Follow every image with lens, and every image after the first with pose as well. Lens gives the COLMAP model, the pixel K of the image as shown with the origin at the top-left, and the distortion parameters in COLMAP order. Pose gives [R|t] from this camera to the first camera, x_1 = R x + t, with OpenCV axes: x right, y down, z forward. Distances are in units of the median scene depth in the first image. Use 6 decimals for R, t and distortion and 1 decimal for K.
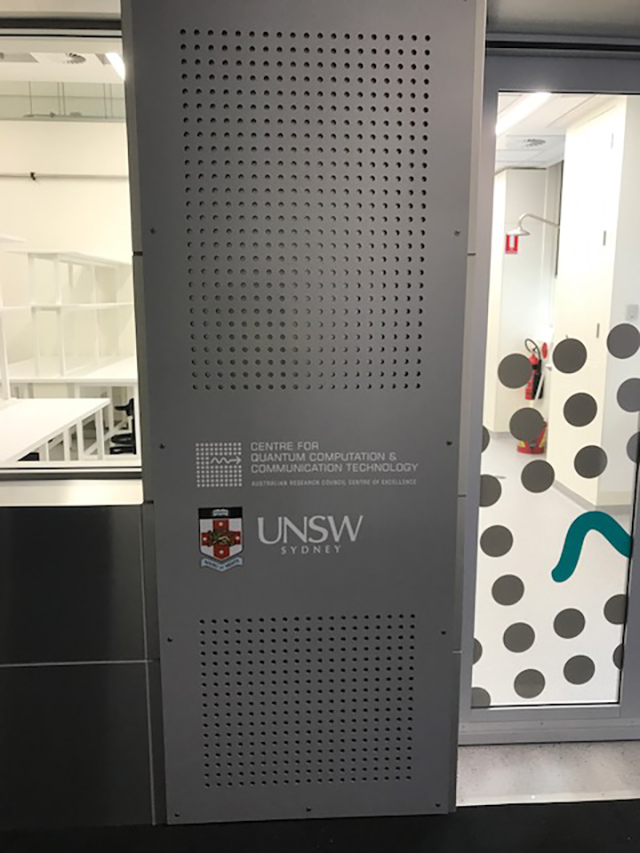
lens RADIAL K [[698.7, 0, 320.0], [0, 698.7, 426.5], [0, 0, 1]] dist [0.081582, -0.128499]
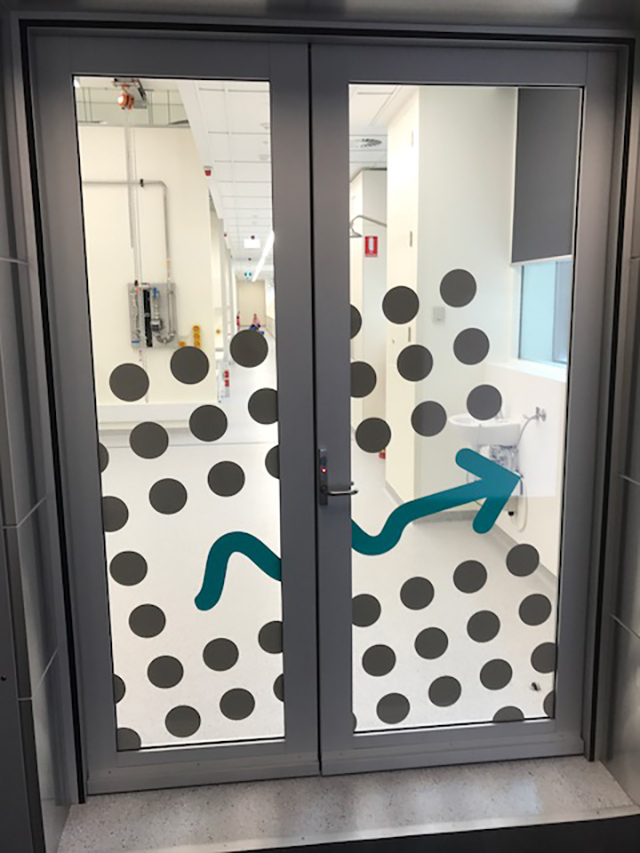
lens RADIAL K [[709.0, 0, 320.0], [0, 709.0, 426.5], [0, 0, 1]] dist [0.004401, -0.009432]
pose [[0.998690, -0.017719, 0.048000, 0.450434], [0.018117, 0.999805, -0.007864, -0.008121], [-0.047851, 0.008723, 0.998816, 0.071857]]
